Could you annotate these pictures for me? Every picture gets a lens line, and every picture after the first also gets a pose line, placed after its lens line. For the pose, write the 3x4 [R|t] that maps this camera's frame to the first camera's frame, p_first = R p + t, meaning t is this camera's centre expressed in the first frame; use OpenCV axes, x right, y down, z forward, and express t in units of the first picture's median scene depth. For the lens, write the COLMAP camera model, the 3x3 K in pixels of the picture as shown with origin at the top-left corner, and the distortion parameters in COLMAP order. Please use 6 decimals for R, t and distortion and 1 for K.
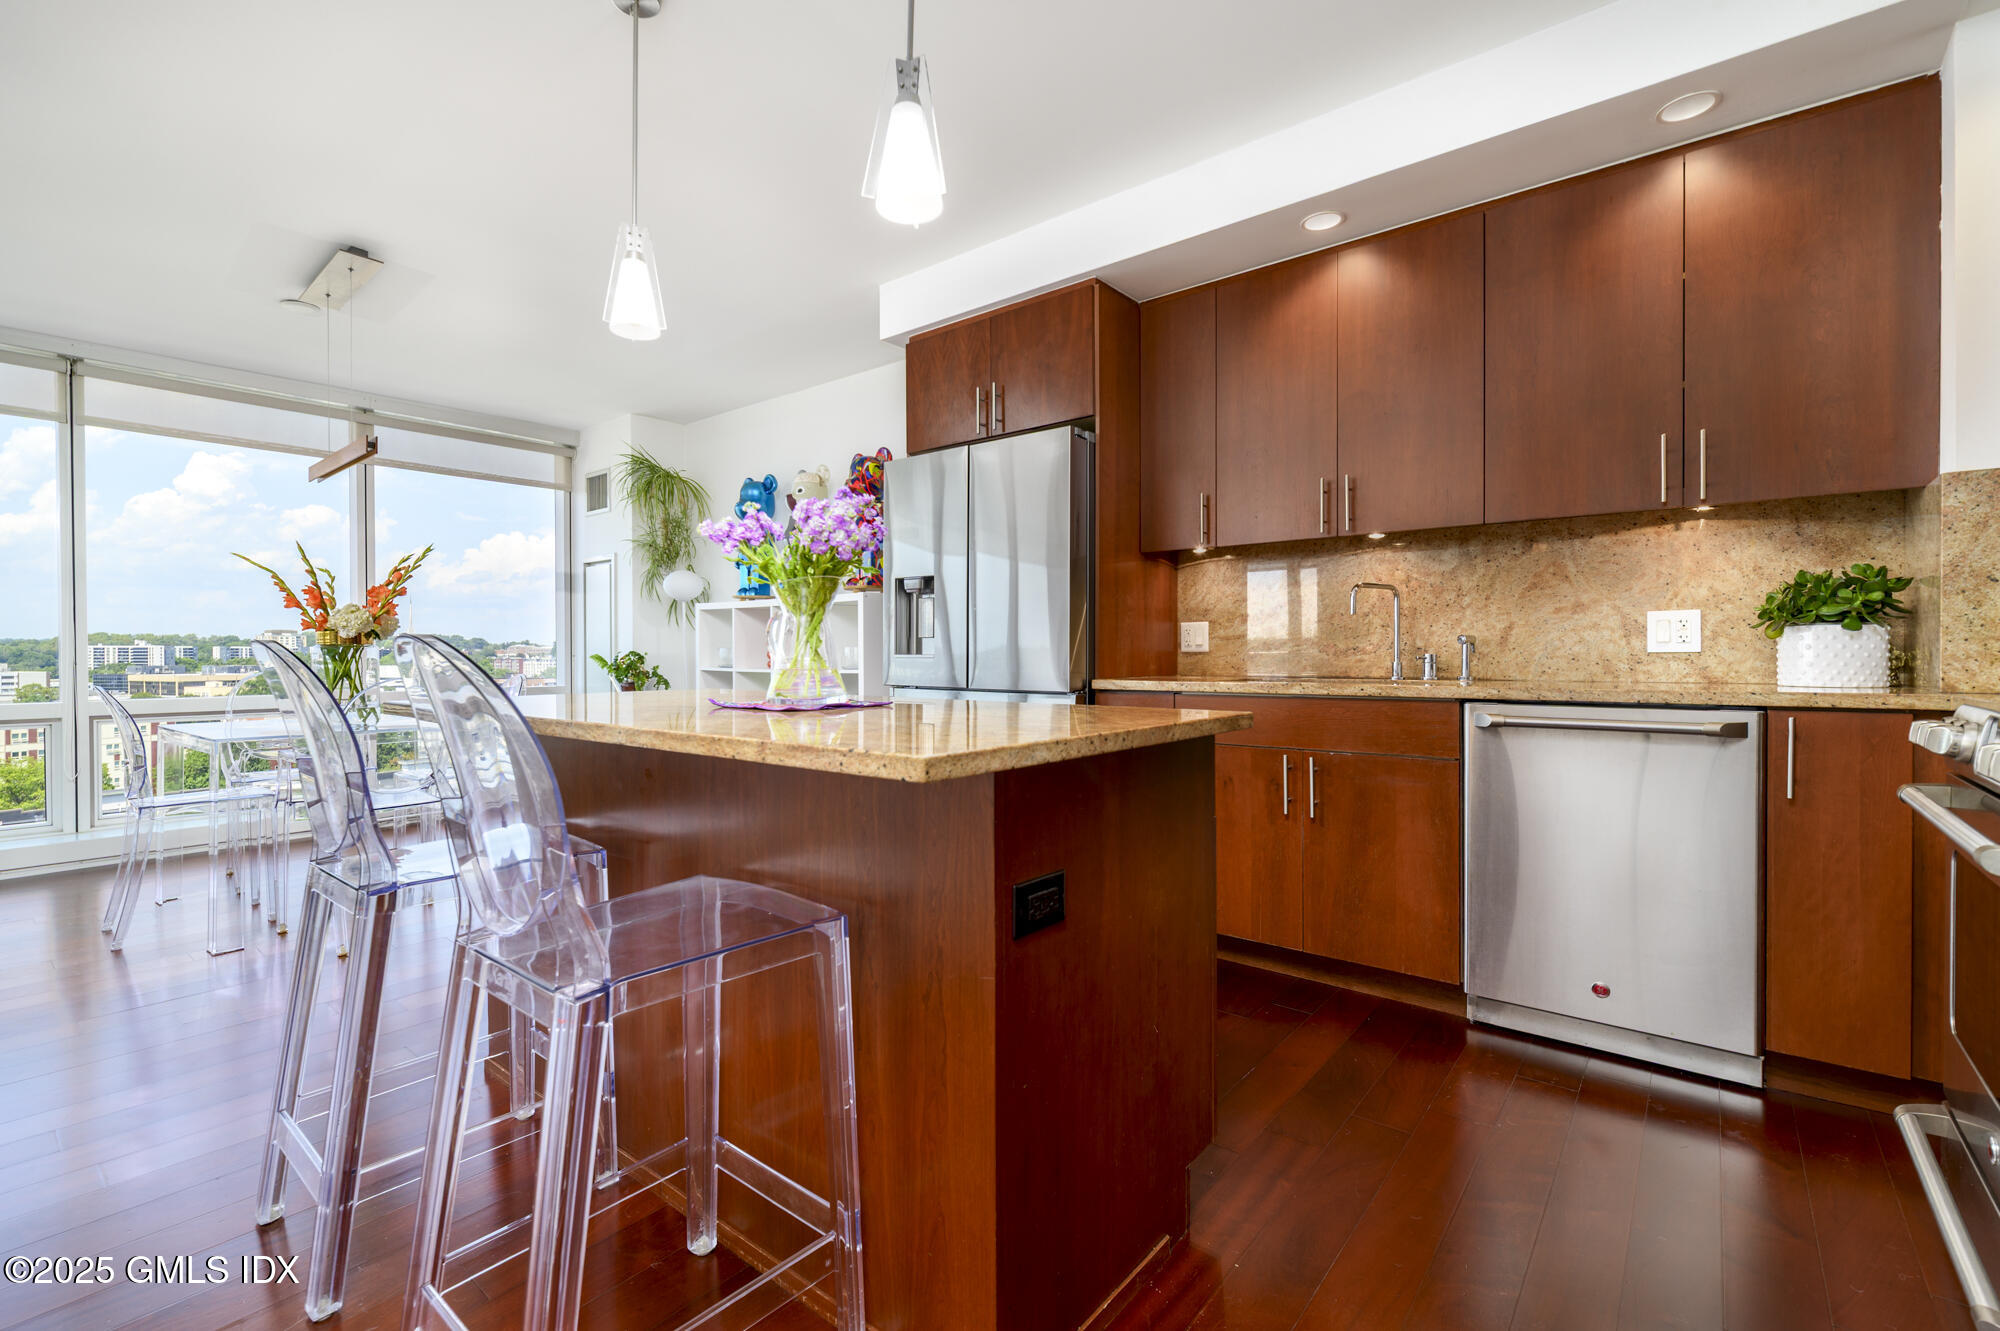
lens RADIAL K [[871.2, 0, 997.7], [0, 871.2, 668.9], [0, 0, 1]] dist [0.000916, 0.000033]
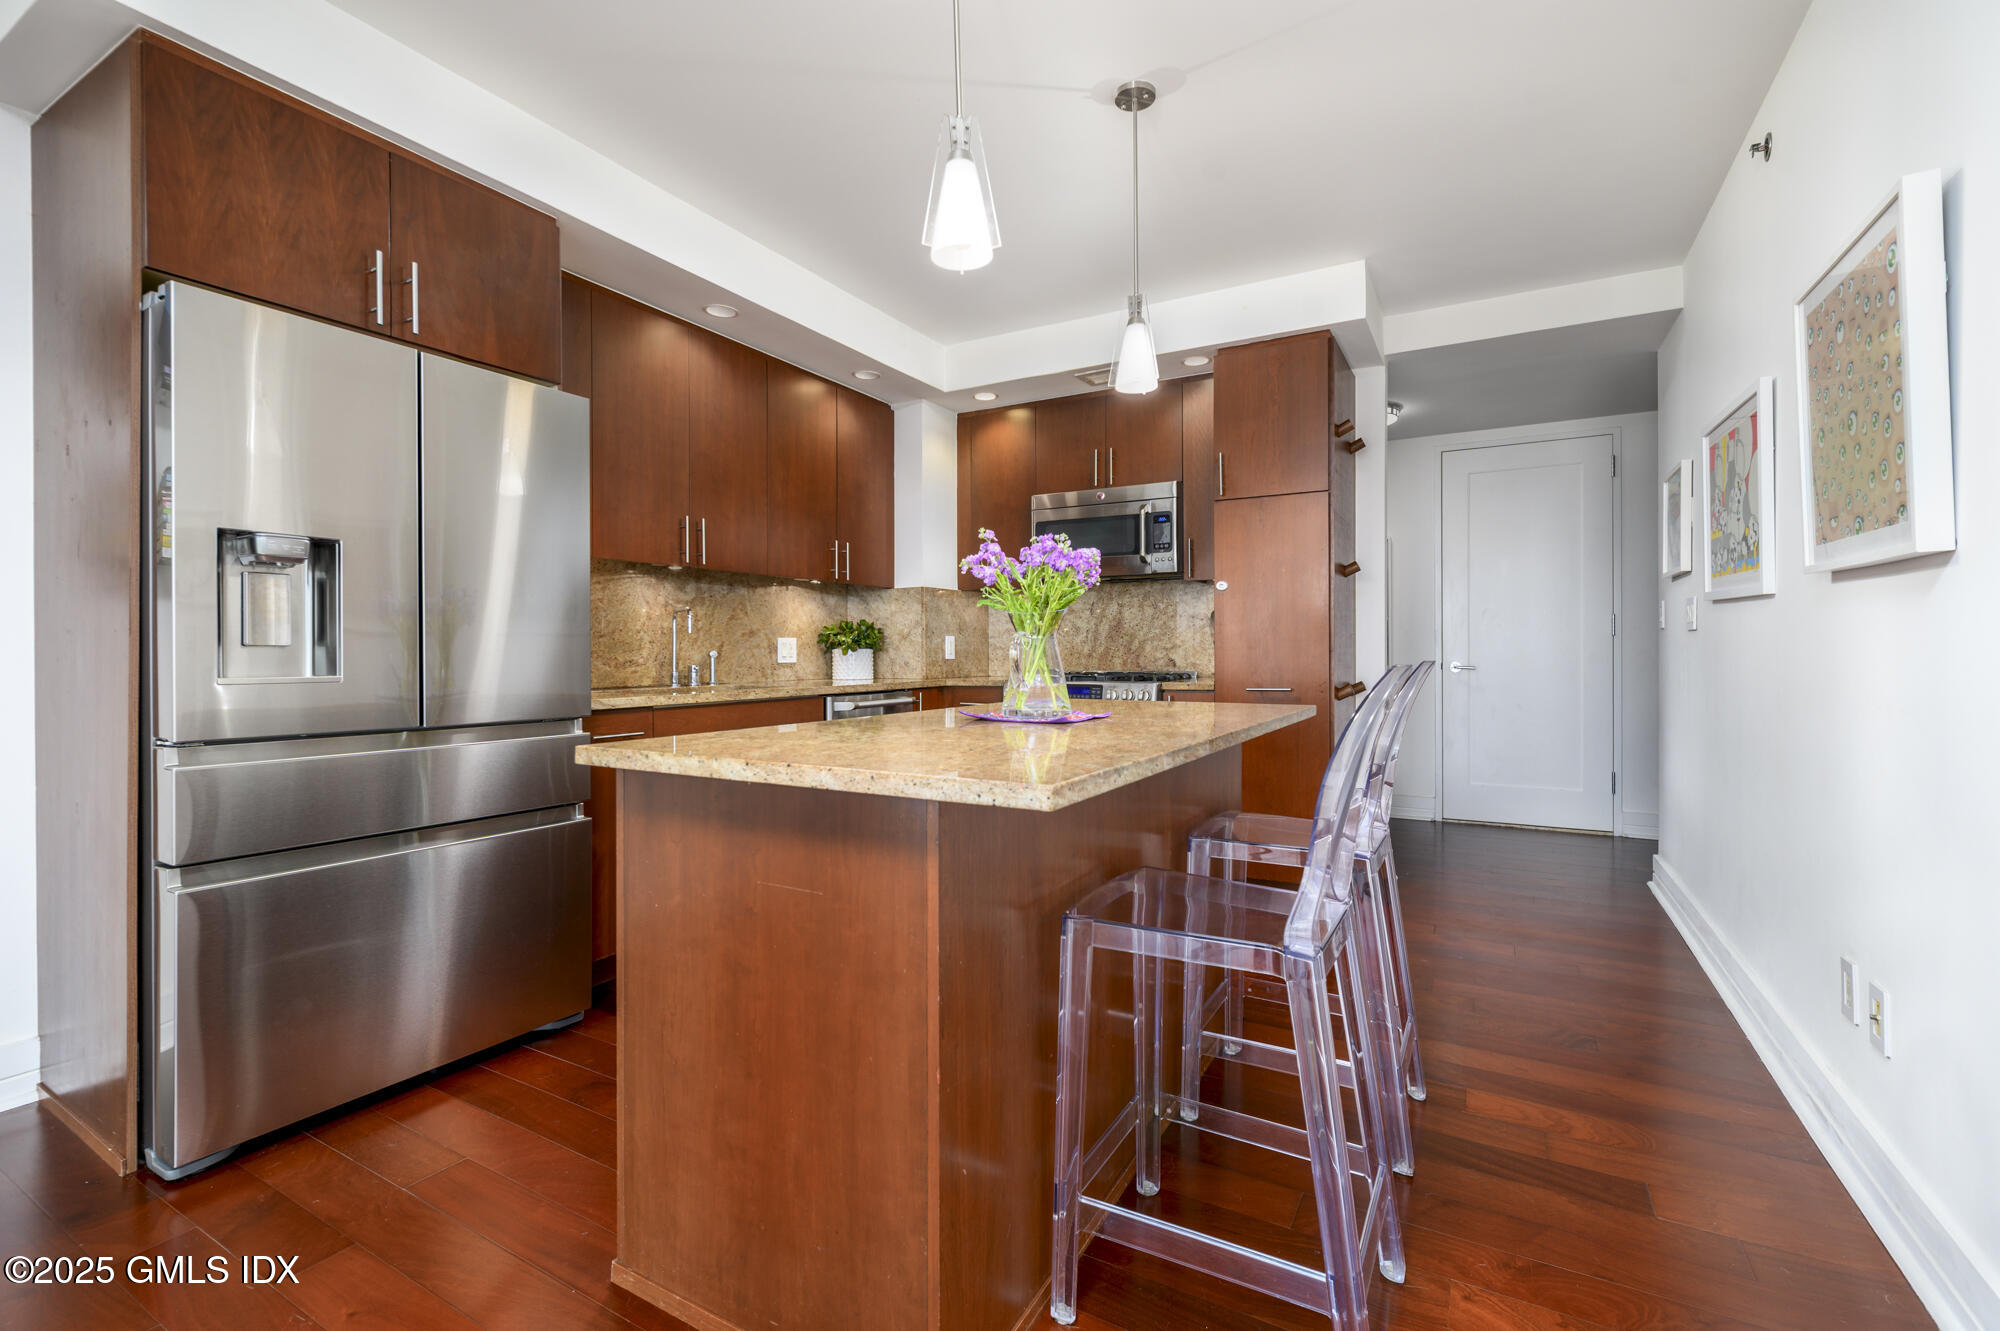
lens RADIAL K [[871.2, 0, 1001.3], [0, 871.2, 653.7], [0, 0, 1]] dist [0.000916, 0.000033]
pose [[-0.157153, -0.005501, 0.987559, -0.894636], [0.010718, 0.999916, 0.007275, -0.041753], [-0.987516, 0.011728, -0.157081, 0.809312]]
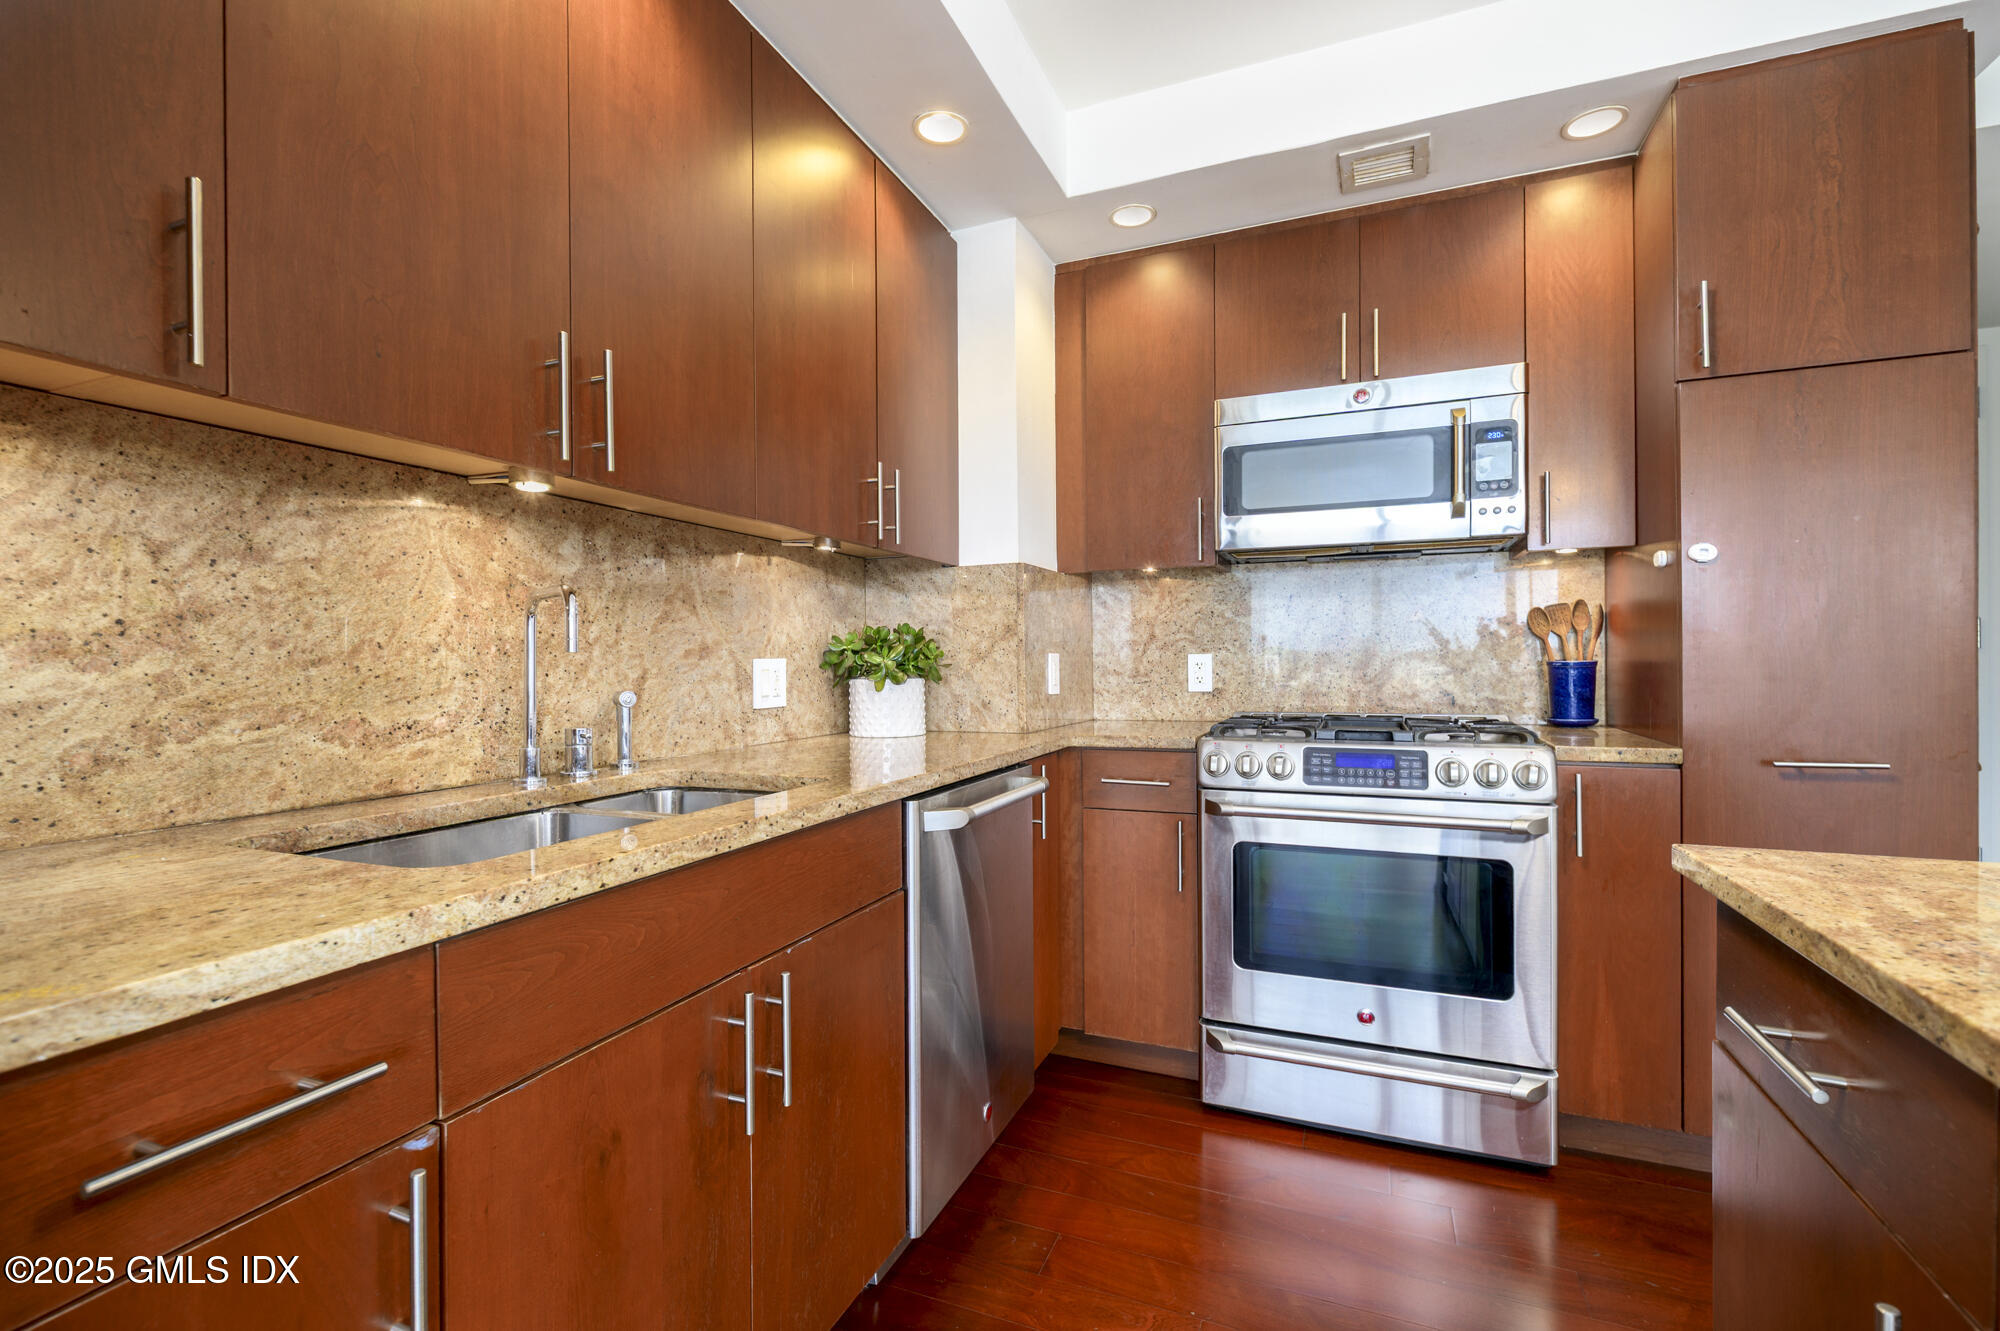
lens RADIAL K [[871.2, 0, 990.4], [0, 871.2, 660.9], [0, 0, 1]] dist [0.000916, 0.000033]
pose [[-0.265355, 0.000019, 0.964151, -0.096741], [0.013793, 0.999898, 0.003776, -0.061406], [-0.964052, 0.014300, -0.265328, 0.961813]]
